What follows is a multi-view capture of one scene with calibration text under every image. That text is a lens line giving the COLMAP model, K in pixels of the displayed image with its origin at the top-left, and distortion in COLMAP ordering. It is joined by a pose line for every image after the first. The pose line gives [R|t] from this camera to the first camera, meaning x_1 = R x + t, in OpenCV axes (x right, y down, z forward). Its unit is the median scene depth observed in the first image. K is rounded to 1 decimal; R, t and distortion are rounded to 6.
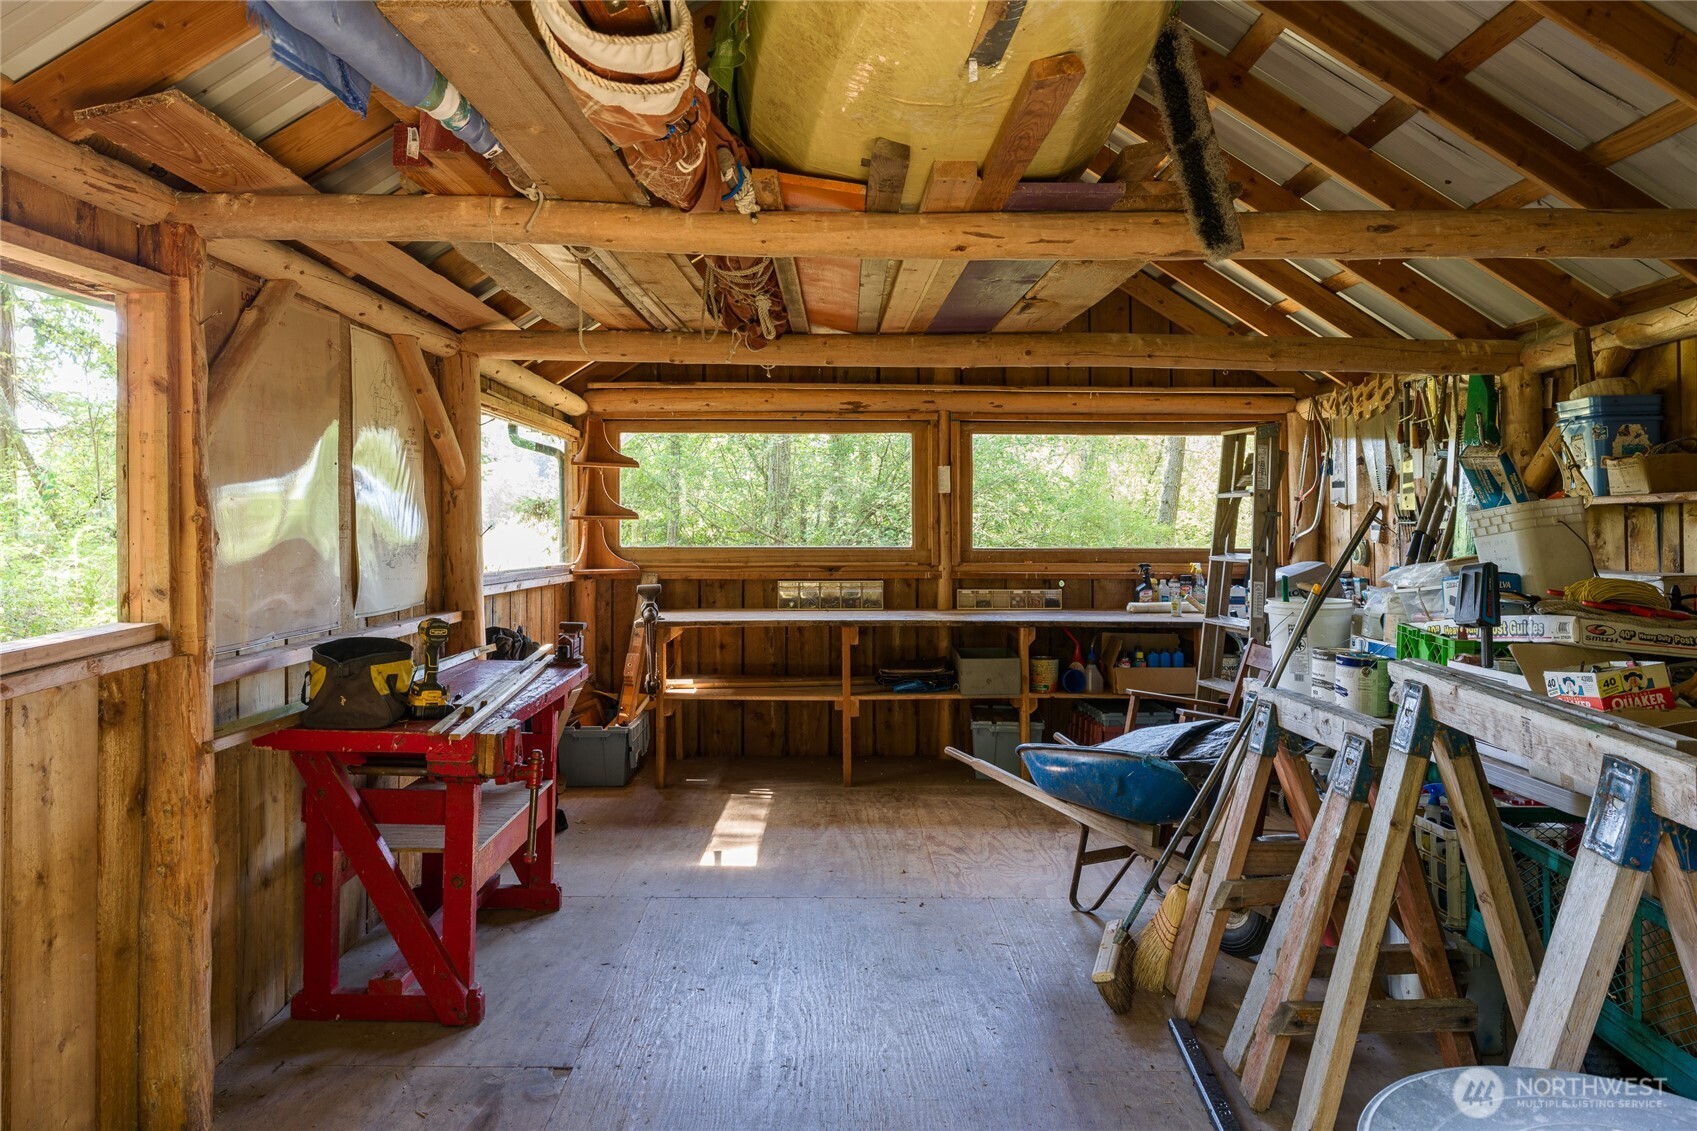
lens RADIAL K [[1098.5, 0, 848.6], [0, 1098.5, 558.8], [0, 0, 1]] dist [0.001027, -0.000130]
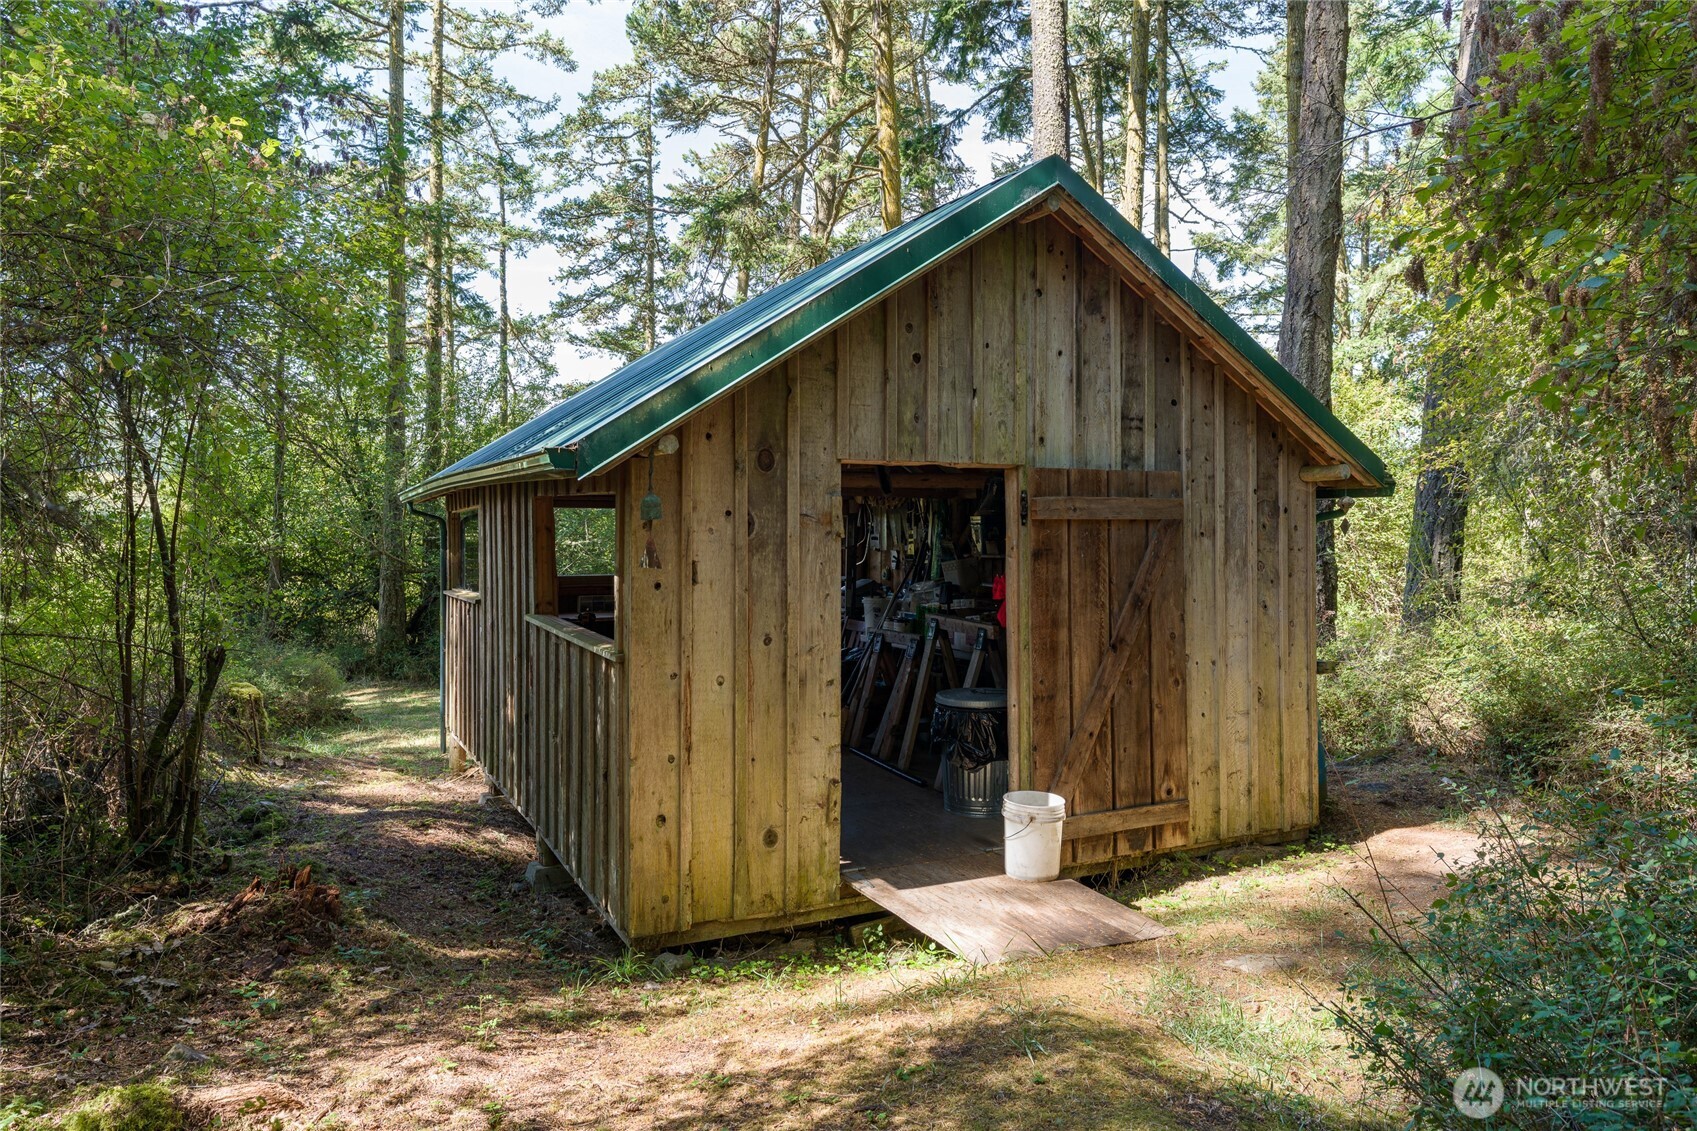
lens RADIAL K [[1098.5, 0, 848.6], [0, 1098.5, 558.8], [0, 0, 1]] dist [0.001027, -0.000130]
pose [[0.900150, -0.003081, 0.435570, -0.711083], [0.008011, 0.999923, -0.009483, -0.025533], [-0.435507, 0.012025, 0.900105, -1.158190]]
